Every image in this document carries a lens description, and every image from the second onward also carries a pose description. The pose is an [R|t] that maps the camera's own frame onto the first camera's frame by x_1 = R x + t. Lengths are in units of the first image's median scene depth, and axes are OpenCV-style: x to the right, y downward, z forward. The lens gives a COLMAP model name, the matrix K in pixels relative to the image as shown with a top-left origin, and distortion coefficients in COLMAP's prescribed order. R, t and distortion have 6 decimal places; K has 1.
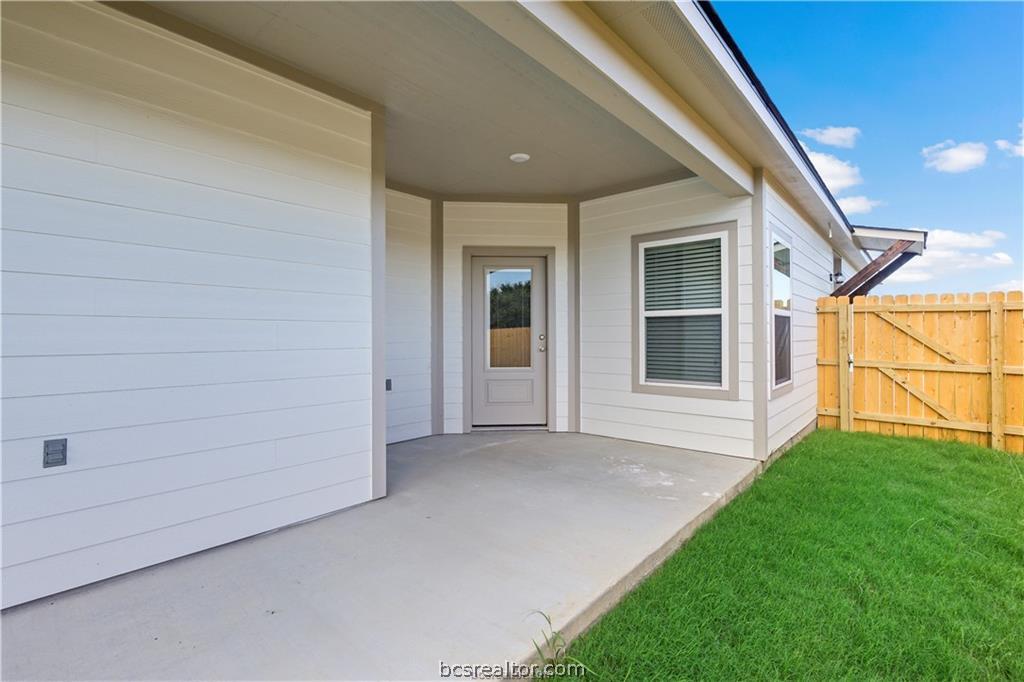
lens RADIAL K [[467.2, 0, 511.2], [0, 467.2, 325.7], [0, 0, 1]] dist [-0.001744, -0.000241]
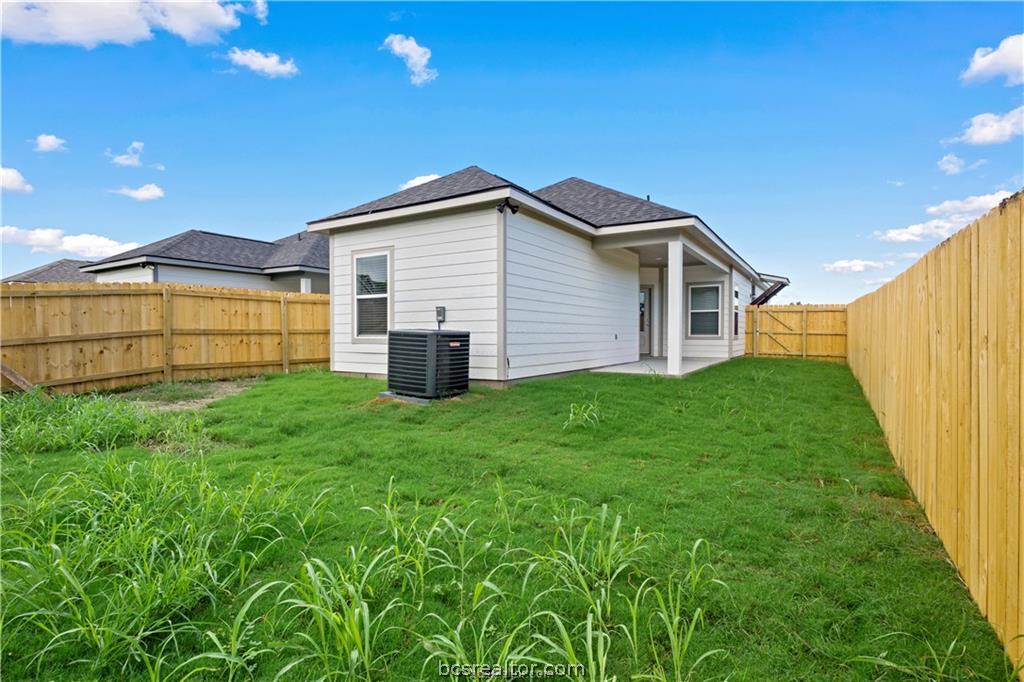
lens RADIAL K [[482.2, 0, 513.3], [0, 482.2, 336.7], [0, 0, 1]] dist [-0.005458, -0.000554]
pose [[0.988486, 0.001796, 0.151300, -1.086168], [-0.006024, 0.999604, 0.027490, 0.048838], [-0.151191, -0.028085, 0.988105, -1.533171]]
